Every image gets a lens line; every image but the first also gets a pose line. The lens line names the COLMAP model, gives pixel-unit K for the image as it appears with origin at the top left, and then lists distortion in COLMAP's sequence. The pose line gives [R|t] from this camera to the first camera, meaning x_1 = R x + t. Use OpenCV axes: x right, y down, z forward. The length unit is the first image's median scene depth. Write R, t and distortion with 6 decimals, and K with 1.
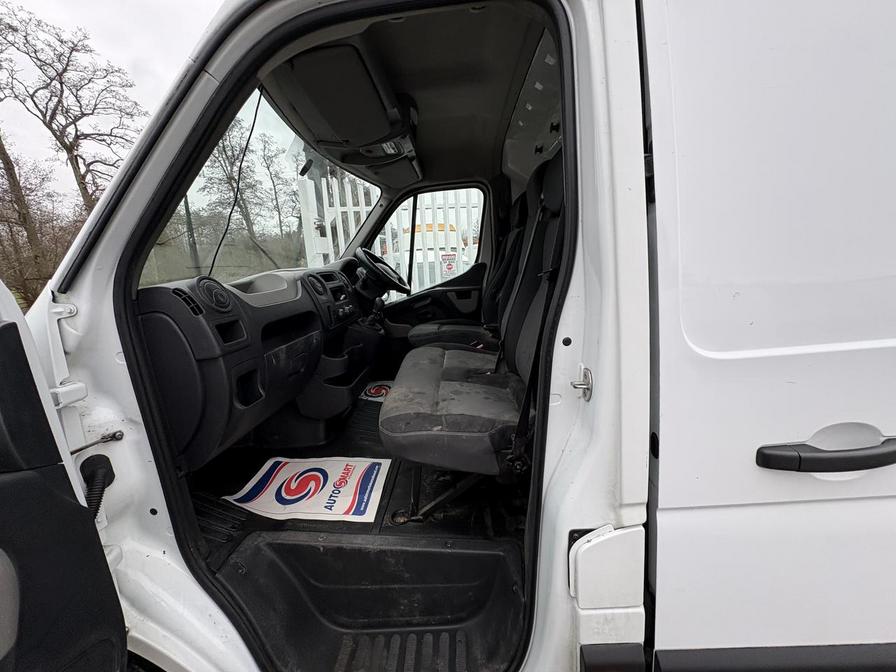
lens RADIAL K [[355.7, 0, 448.5], [0, 355.7, 335.6], [0, 0, 1]] dist [0.001008, 0.000250]
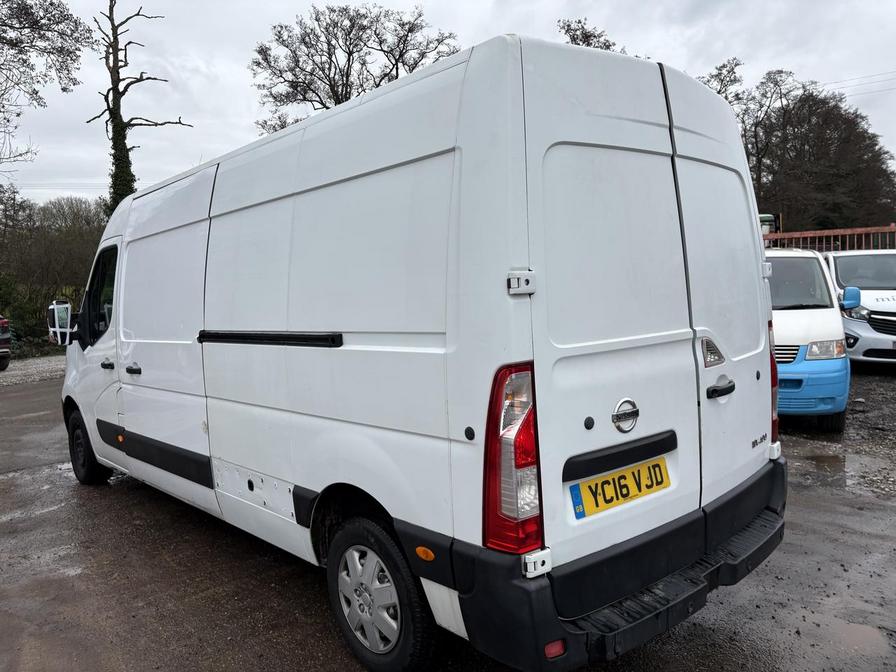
lens RADIAL K [[677.4, 0, 462.4], [0, 677.4, 339.9], [0, 0, 1]] dist [0.045309, -0.049940]
pose [[0.707888, 0.098468, -0.699427, 2.925176], [-0.147672, 0.988983, -0.010226, -0.154352], [0.690715, 0.110525, 0.714631, -0.602232]]
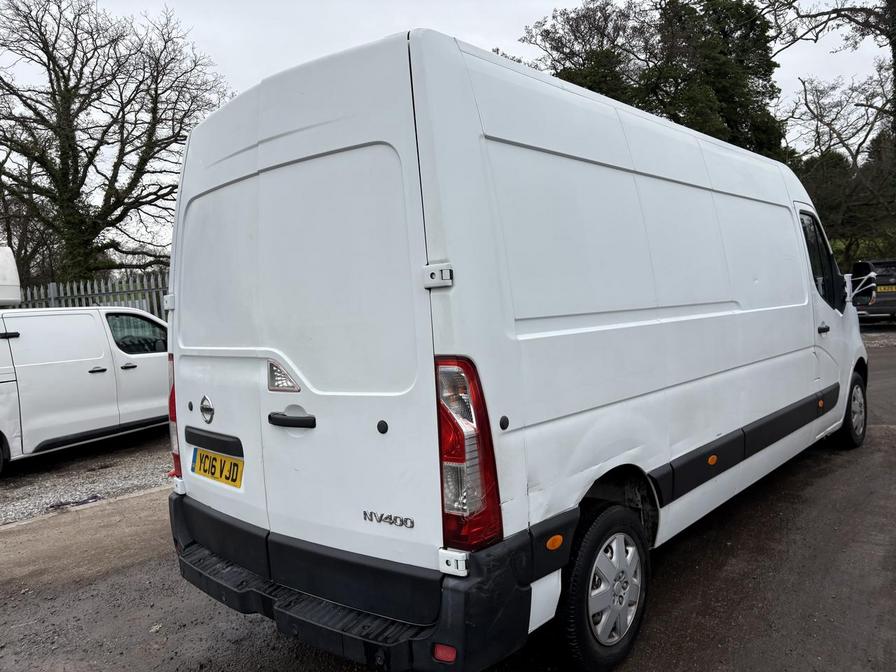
lens RADIAL K [[669.4, 0, 448.0], [0, 669.4, 336.0], [0, 0, 1]] dist [0.033066, 0.003789]
pose [[-0.639797, 0.160512, -0.751595, 3.055119], [-0.036694, 0.970452, 0.238487, -0.632834], [0.767667, 0.180162, -0.615003, 1.898289]]
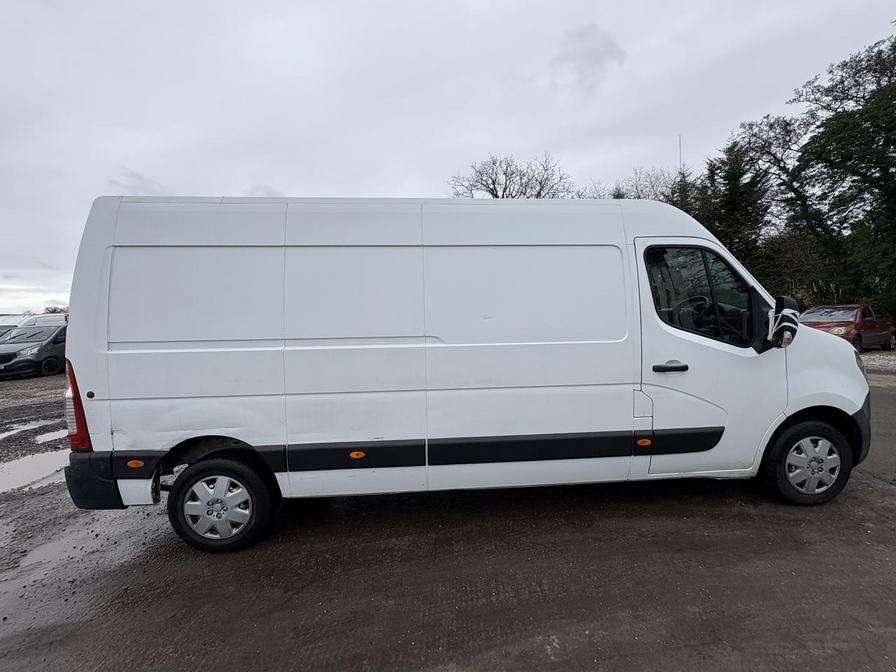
lens RADIAL K [[353.6, 0, 449.9], [0, 353.6, 336.4], [0, 0, 1]] dist [-0.003344, -0.000037]
pose [[-0.988619, 0.116280, -0.095457, 0.983821], [0.087861, 0.961314, 0.261066, -0.614854], [0.122121, 0.249708, -0.960590, 2.561433]]
